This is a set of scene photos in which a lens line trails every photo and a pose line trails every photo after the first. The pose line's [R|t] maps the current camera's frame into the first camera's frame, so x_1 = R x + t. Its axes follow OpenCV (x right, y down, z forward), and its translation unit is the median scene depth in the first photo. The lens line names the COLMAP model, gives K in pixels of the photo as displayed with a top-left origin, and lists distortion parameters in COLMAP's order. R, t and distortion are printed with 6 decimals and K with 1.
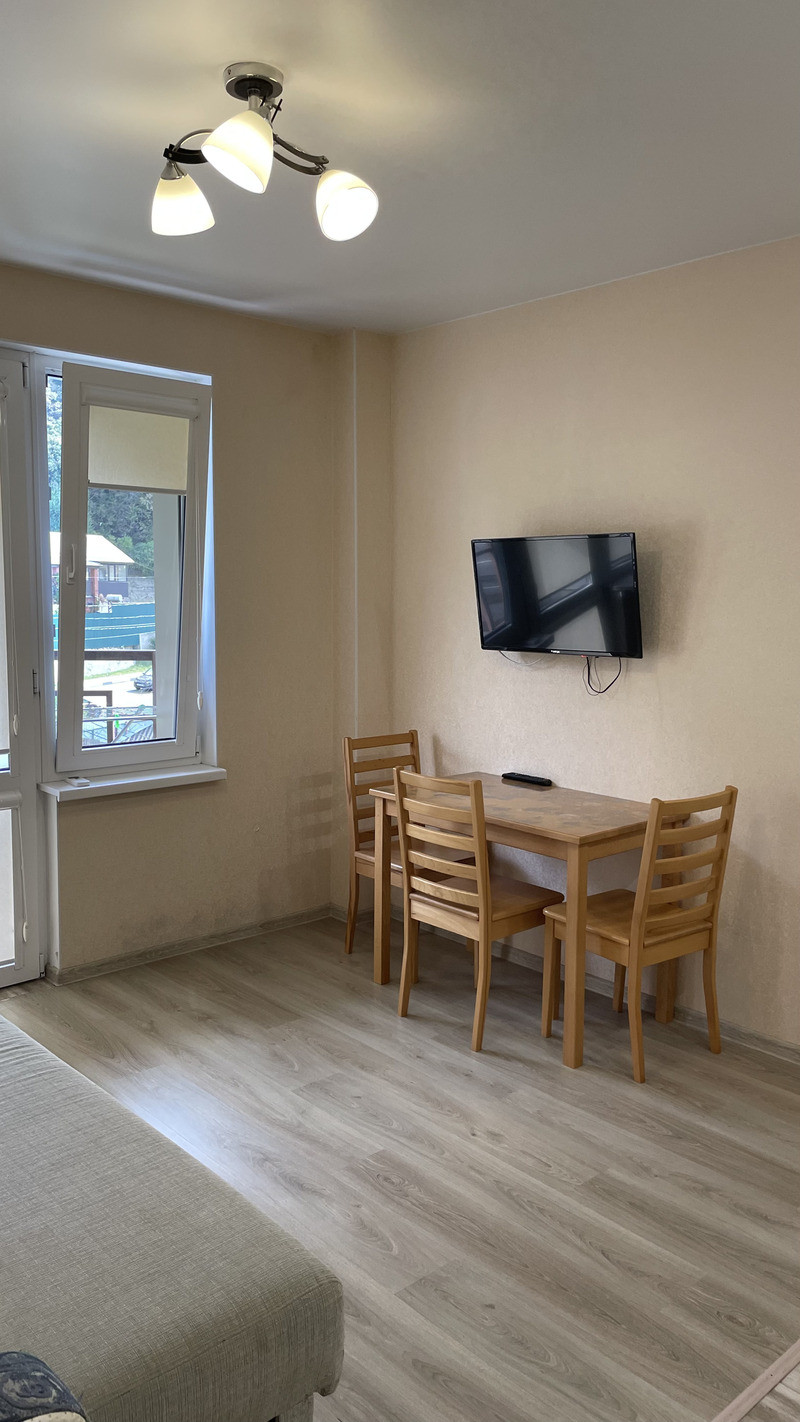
lens RADIAL K [[1078.3, 0, 406.1], [0, 1078.3, 716.3], [0, 0, 1]] dist [0.063305, -0.093101]
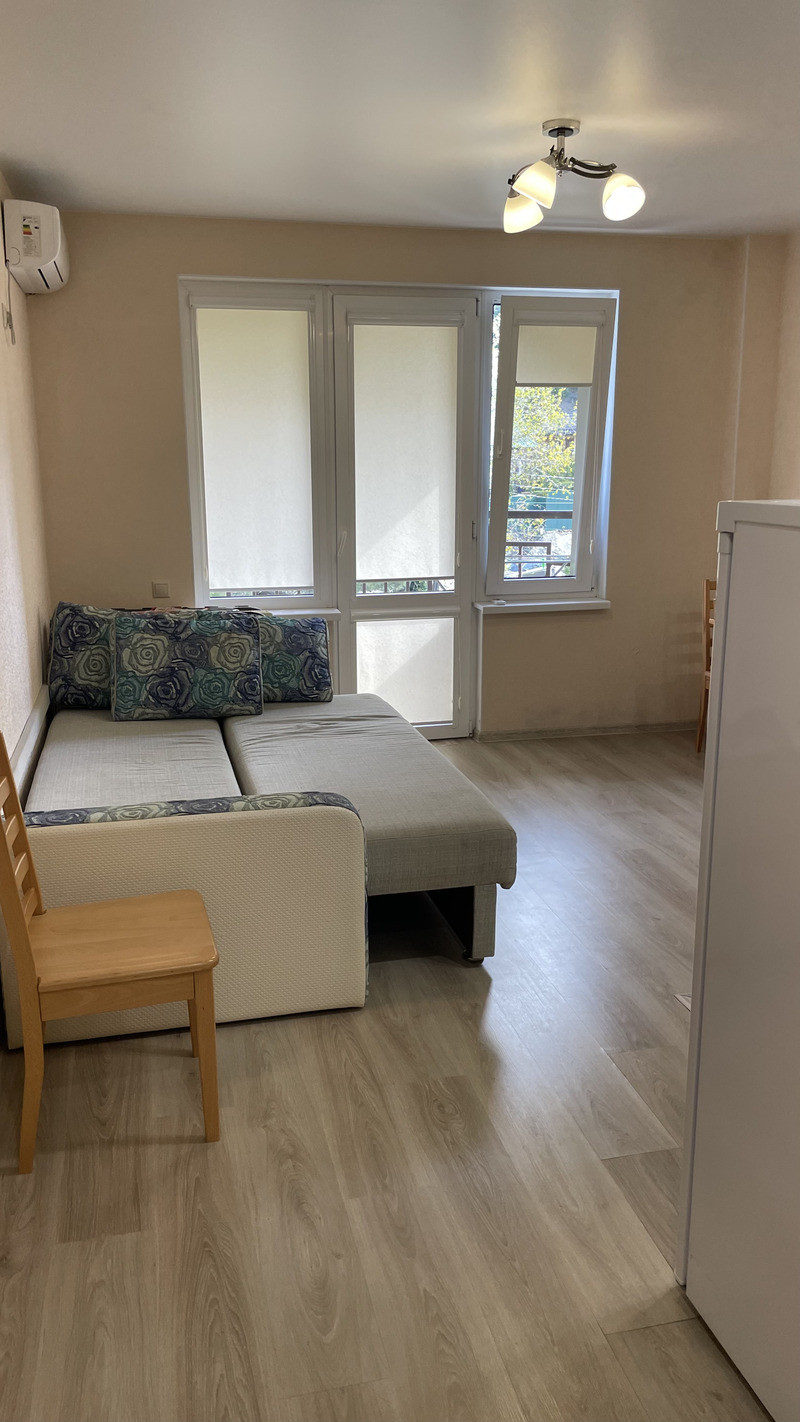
lens RADIAL K [[1078.3, 0, 391.8], [0, 1078.3, 712.8], [0, 0, 1]] dist [0.063305, -0.093101]
pose [[0.870793, 0.095586, -0.482268, 0.273110], [-0.042368, 0.991859, 0.120088, 0.041018], [0.489820, -0.084139, 0.867754, -0.307935]]
